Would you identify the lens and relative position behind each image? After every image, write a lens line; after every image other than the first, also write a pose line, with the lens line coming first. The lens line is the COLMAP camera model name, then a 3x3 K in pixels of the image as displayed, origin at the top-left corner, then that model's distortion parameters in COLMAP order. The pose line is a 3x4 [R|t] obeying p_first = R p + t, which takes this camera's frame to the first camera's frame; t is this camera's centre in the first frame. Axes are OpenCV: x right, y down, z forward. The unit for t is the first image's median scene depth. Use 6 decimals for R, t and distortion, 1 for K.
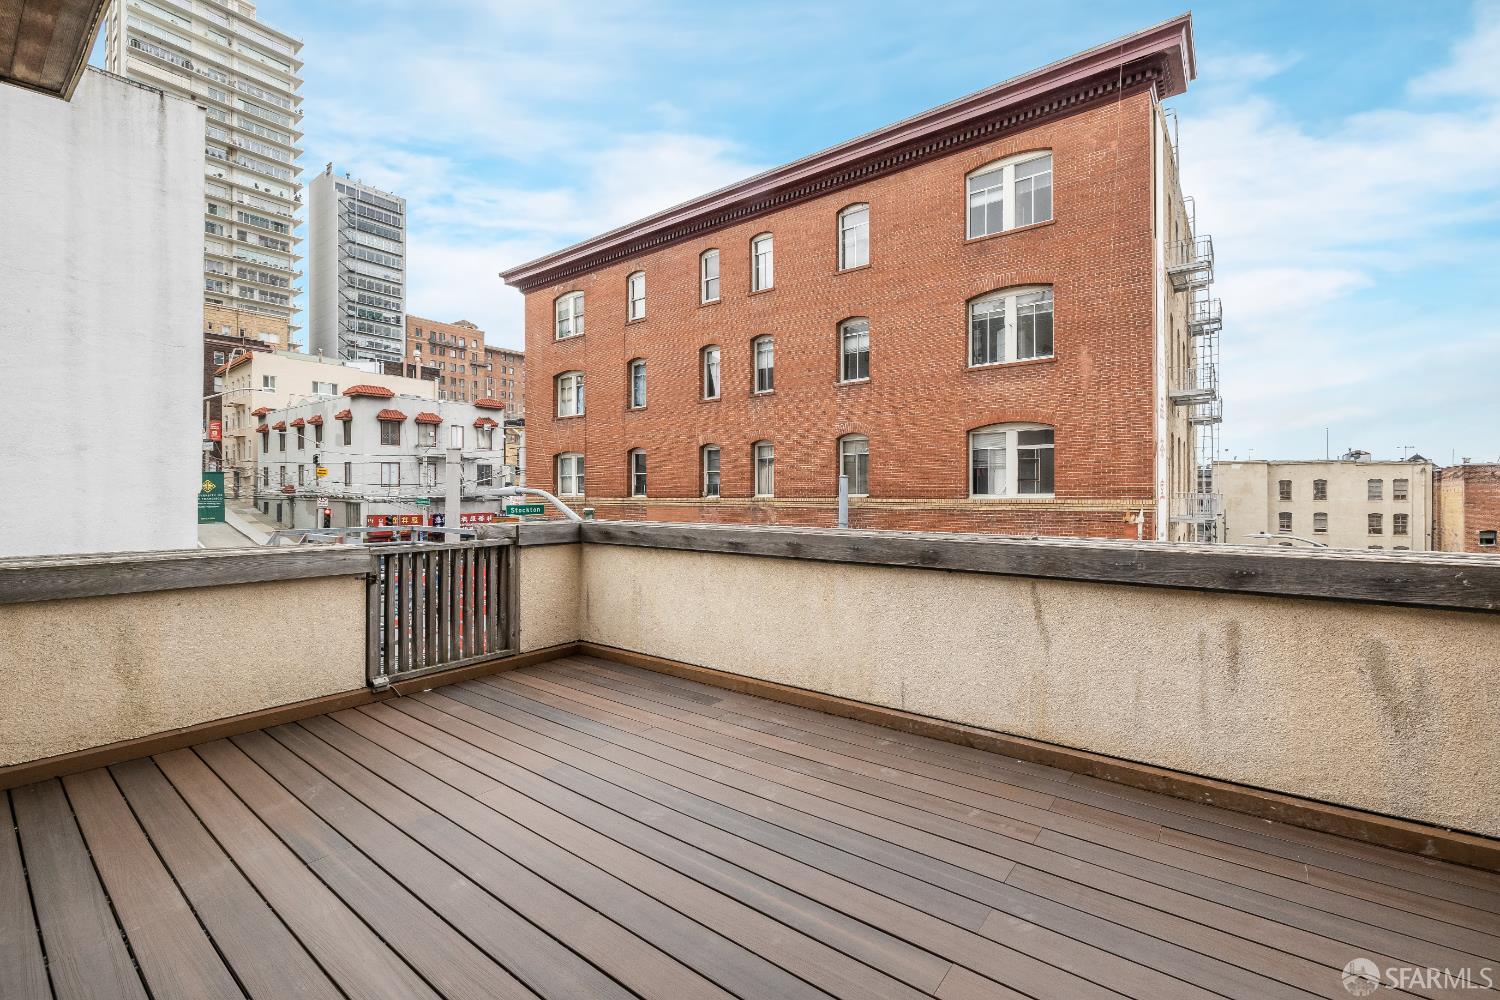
lens RADIAL K [[635.2, 0, 756.4], [0, 635.2, 495.0], [0, 0, 1]] dist [0.000650, 0.000128]
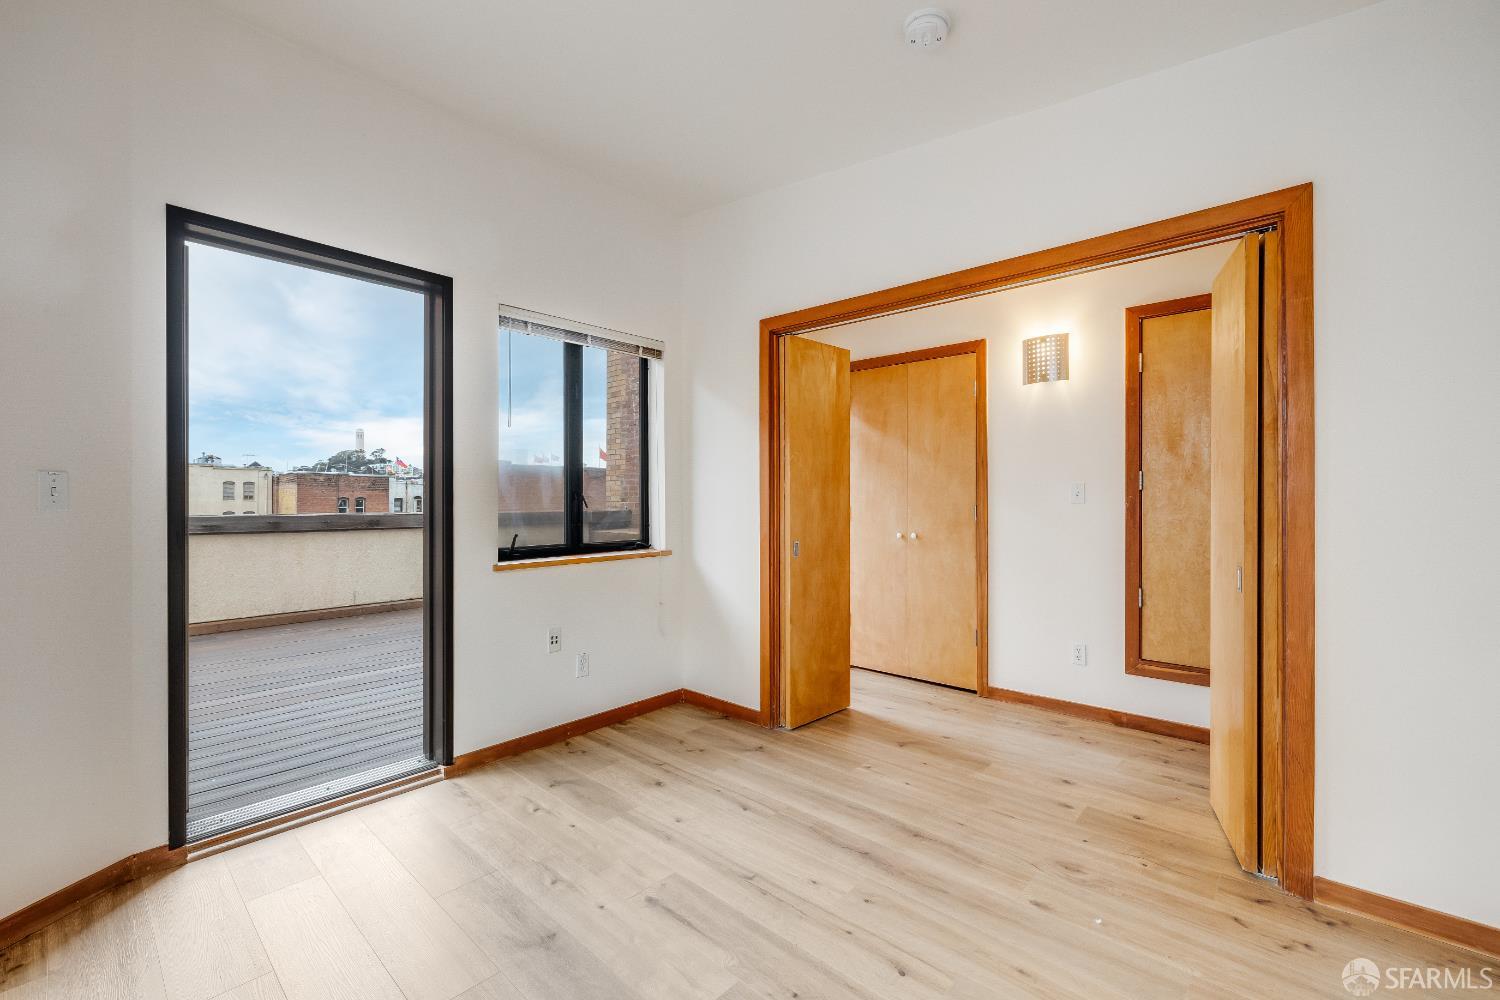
lens RADIAL K [[636.0, 0, 754.0], [0, 636.0, 498.8], [0, 0, 1]] dist [0.000173, -0.000562]
pose [[0.072872, -0.002190, 0.997339, -0.308583], [-0.002572, 0.999994, 0.002384, 0.002721], [-0.997338, -0.002739, 0.072866, -0.064078]]
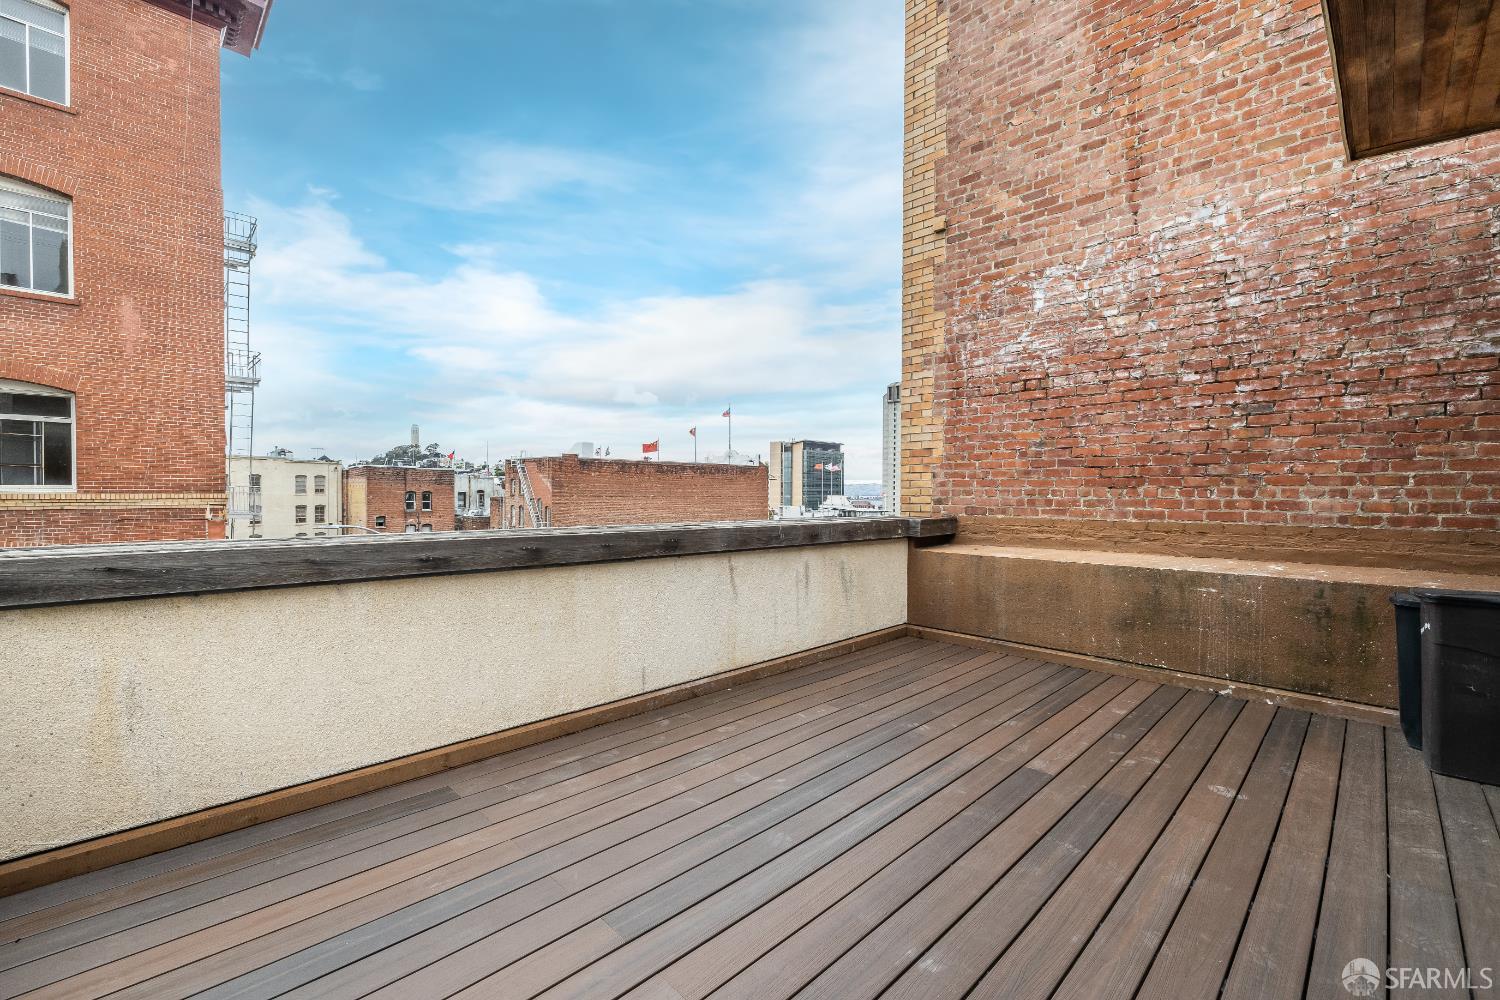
lens RADIAL K [[635.2, 0, 748.8], [0, 635.2, 501.5], [0, 0, 1]] dist [0.000650, 0.000128]
pose [[0.141568, -0.014368, 0.989824, -0.154365], [-0.006293, 0.999861, 0.015414, 0.000403], [-0.989909, -0.008411, 0.141458, 0.132708]]
